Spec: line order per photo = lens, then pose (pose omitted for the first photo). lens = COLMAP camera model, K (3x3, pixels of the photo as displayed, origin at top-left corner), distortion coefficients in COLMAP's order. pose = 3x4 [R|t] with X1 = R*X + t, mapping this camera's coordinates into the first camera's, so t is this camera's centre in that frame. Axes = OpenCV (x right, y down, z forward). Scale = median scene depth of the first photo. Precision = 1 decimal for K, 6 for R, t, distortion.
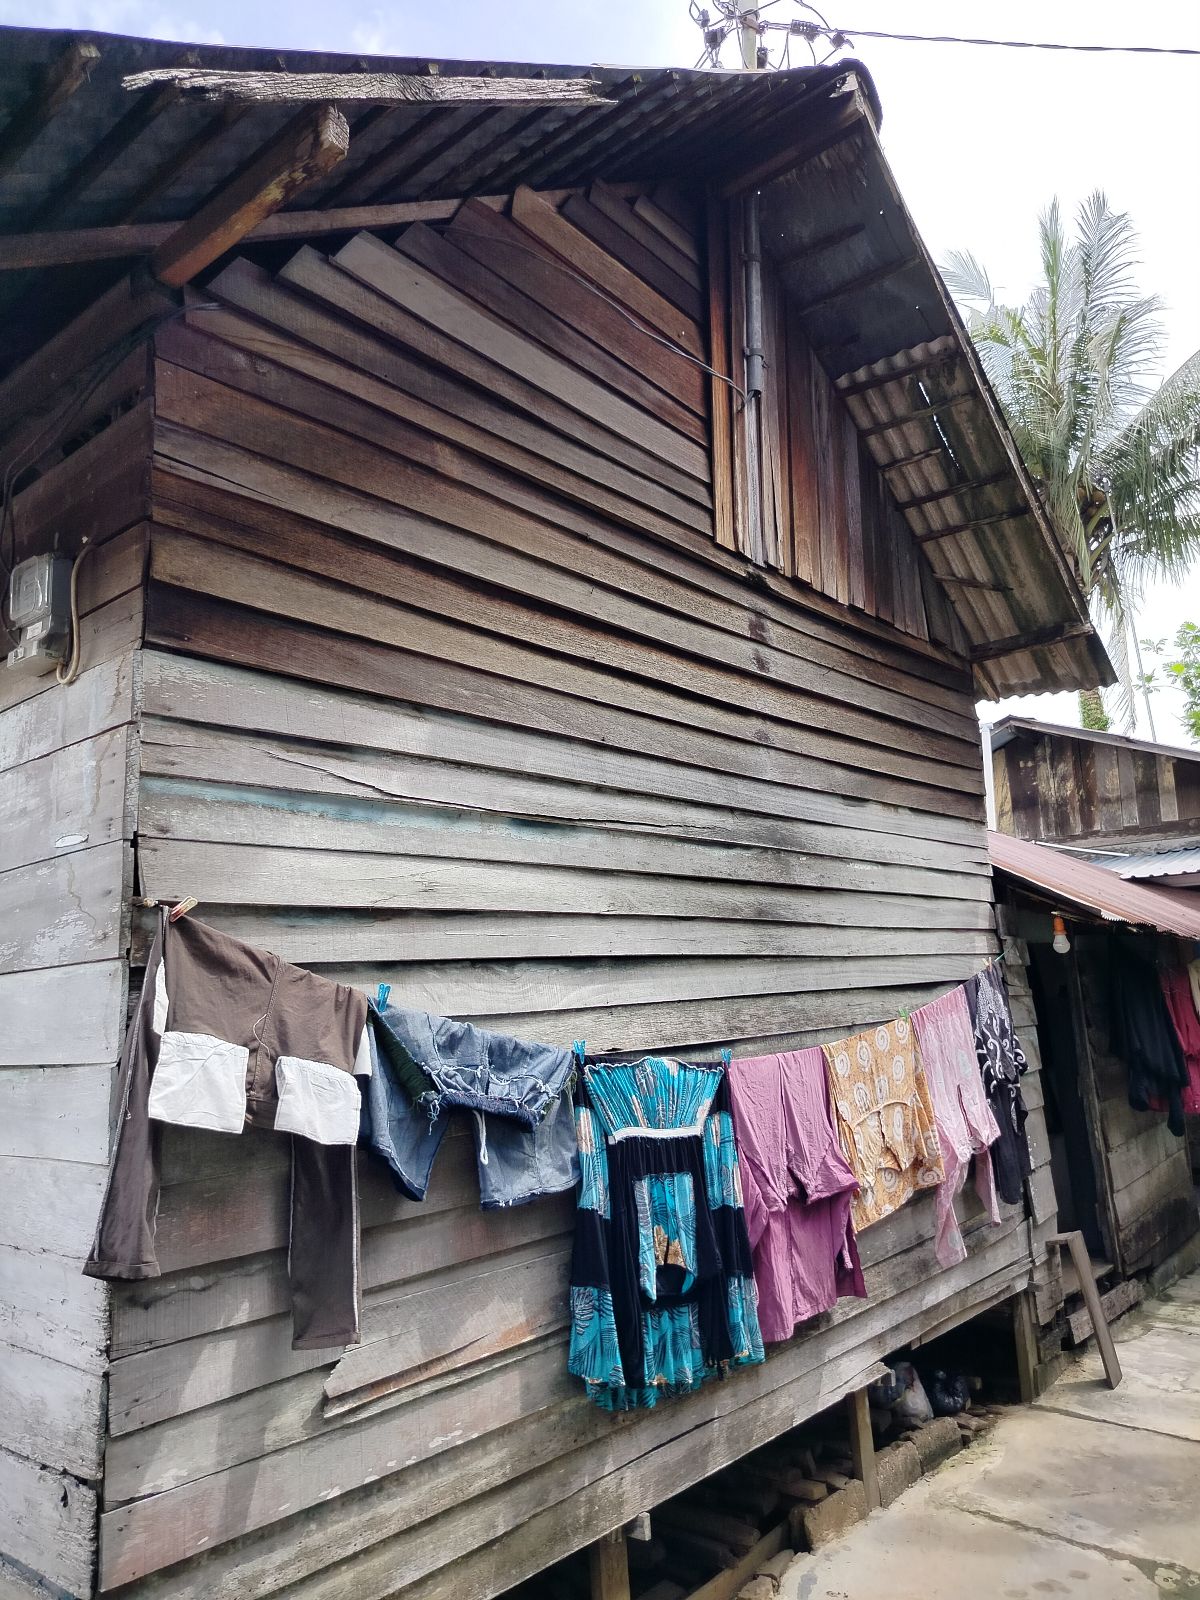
lens RADIAL K [[1166.2, 0, 600.0], [0, 1166.2, 800.0], [0, 0, 1]] dist [0.002529, 0.003593]
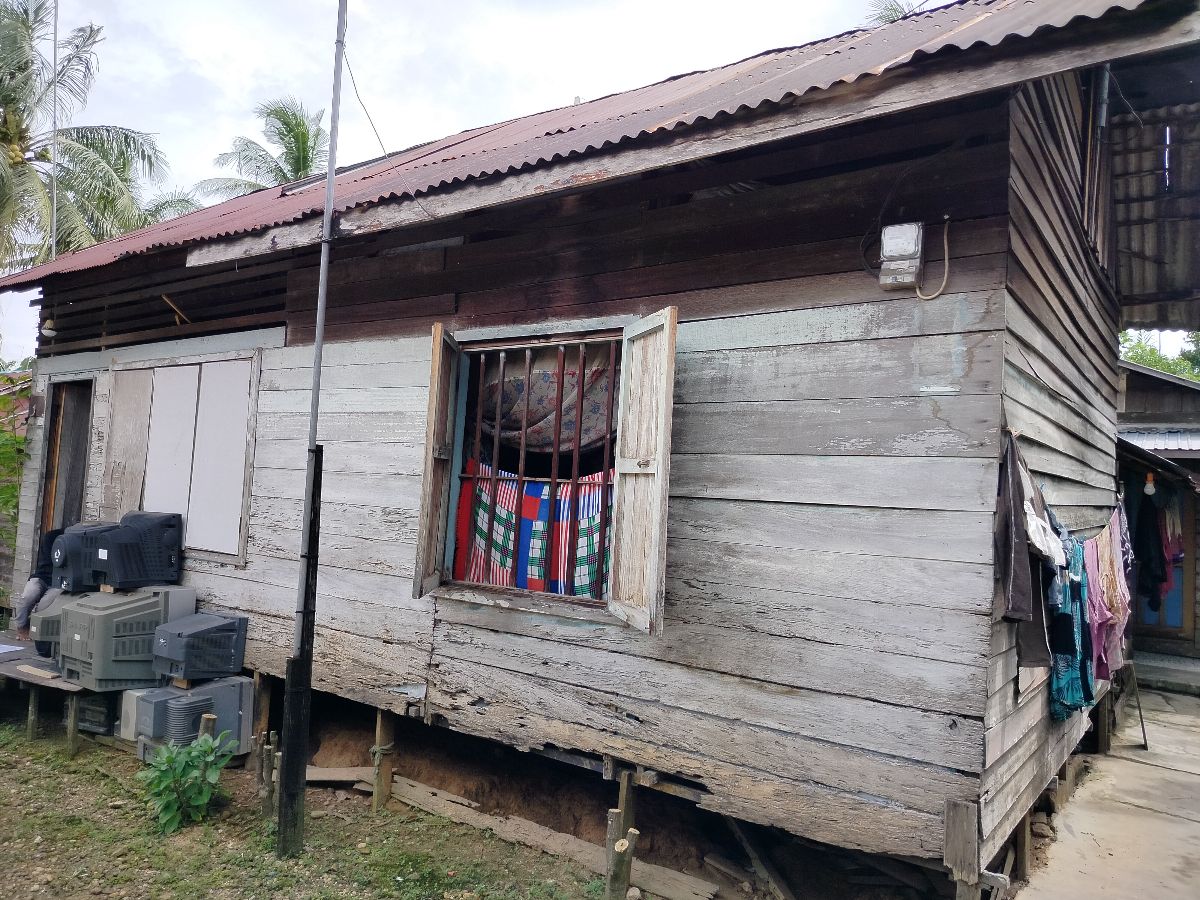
lens RADIAL K [[874.6, 0, 600.0], [0, 874.6, 450.0], [0, 0, 1]] dist [0.002529, 0.003593]
pose [[0.991374, 0.102286, 0.081952, -0.527296], [-0.111617, 0.986624, 0.118805, 0.012421], [-0.068704, -0.126927, 0.989530, -0.158644]]
